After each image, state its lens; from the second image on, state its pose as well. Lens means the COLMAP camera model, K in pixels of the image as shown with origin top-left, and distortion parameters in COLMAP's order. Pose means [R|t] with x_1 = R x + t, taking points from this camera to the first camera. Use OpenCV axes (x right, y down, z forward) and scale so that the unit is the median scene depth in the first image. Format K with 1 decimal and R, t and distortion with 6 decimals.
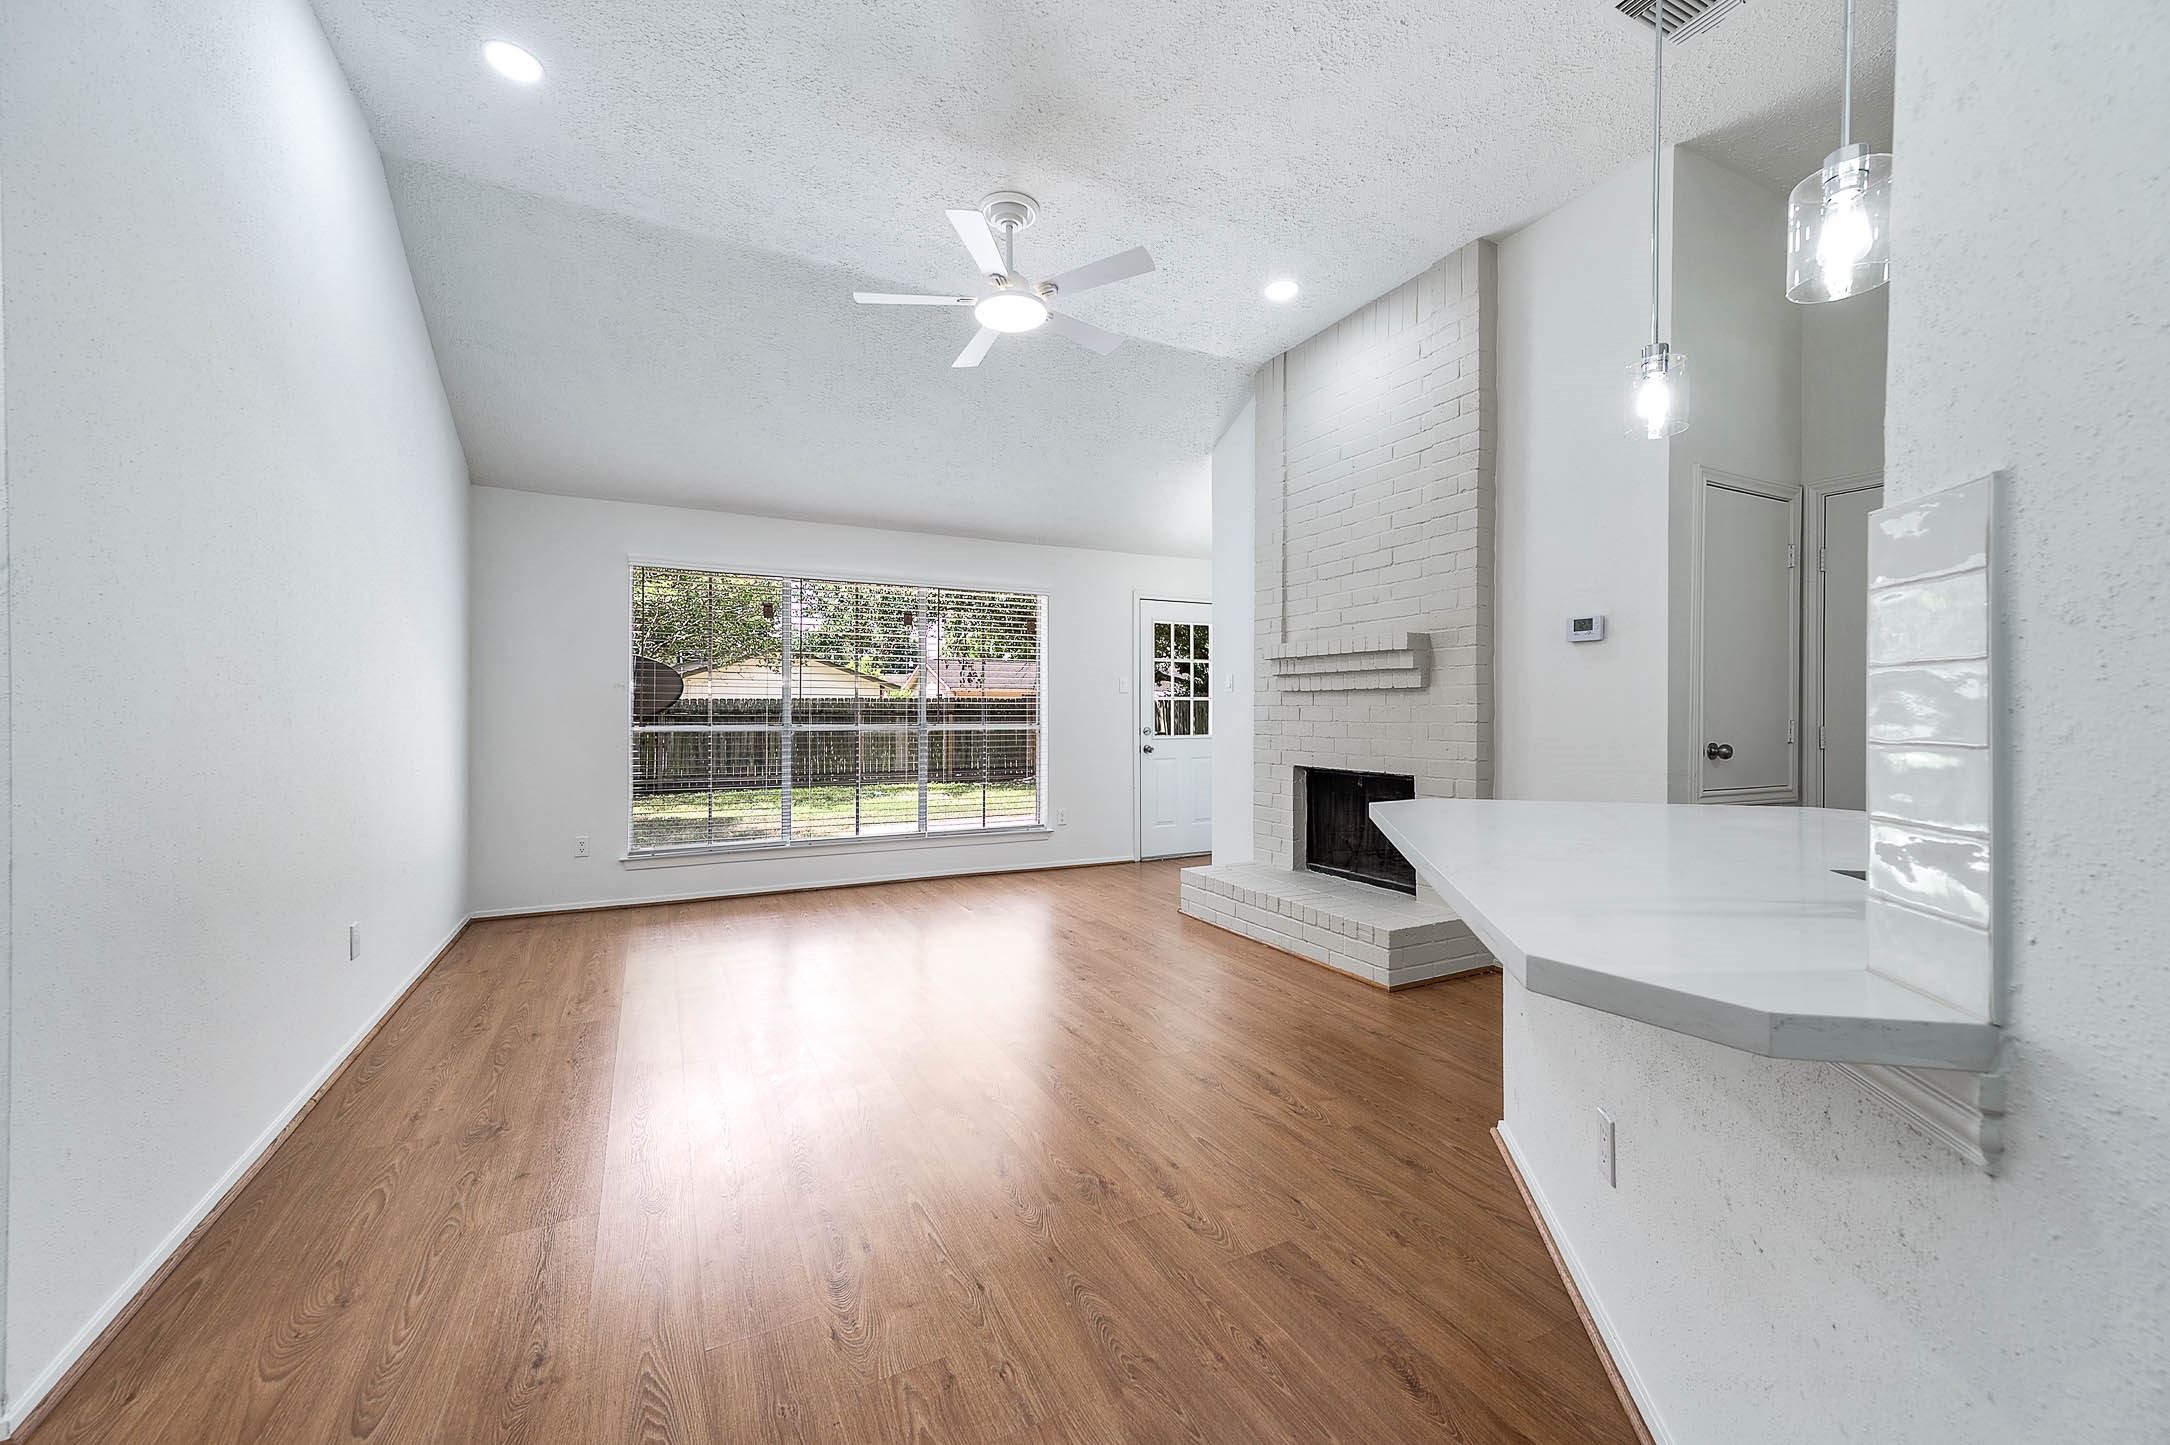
lens RADIAL K [[852.4, 0, 1085.9], [0, 852.4, 709.5], [0, 0, 1]] dist [0.010872, 0.000117]
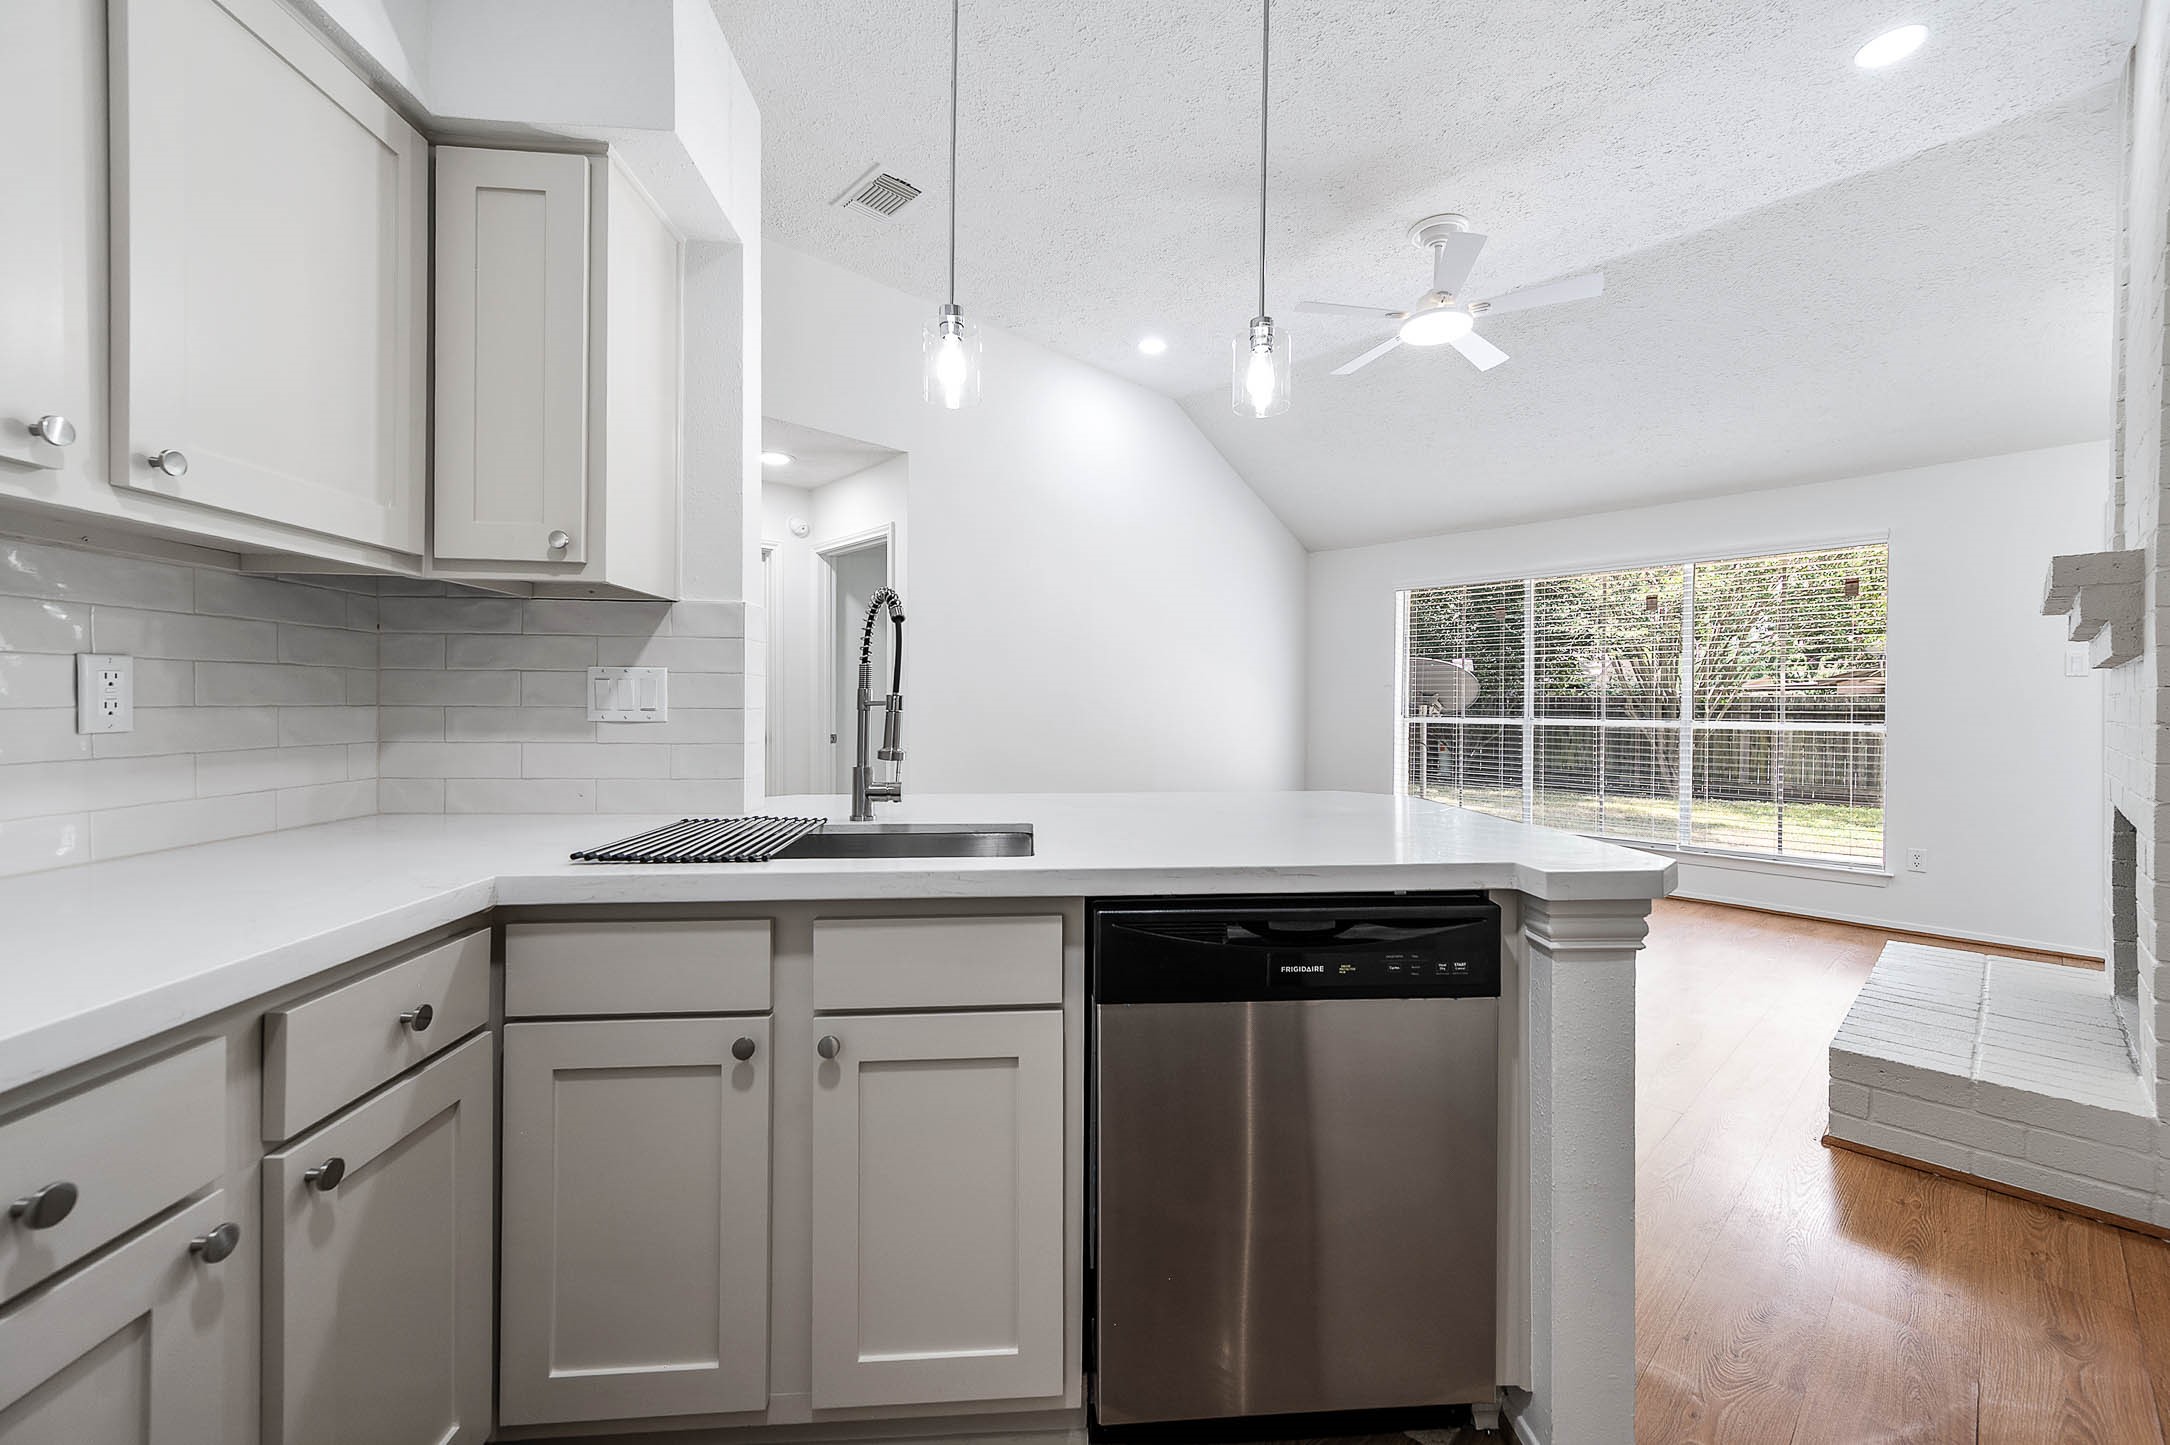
lens RADIAL K [[852.4, 0, 1098.1], [0, 852.4, 711.7], [0, 0, 1]] dist [0.010872, 0.000117]
pose [[0.275737, 0.008131, -0.961199, 0.529955], [-0.005742, 0.999960, 0.006812, 0.005563], [0.961216, 0.003641, 0.275773, 0.192258]]
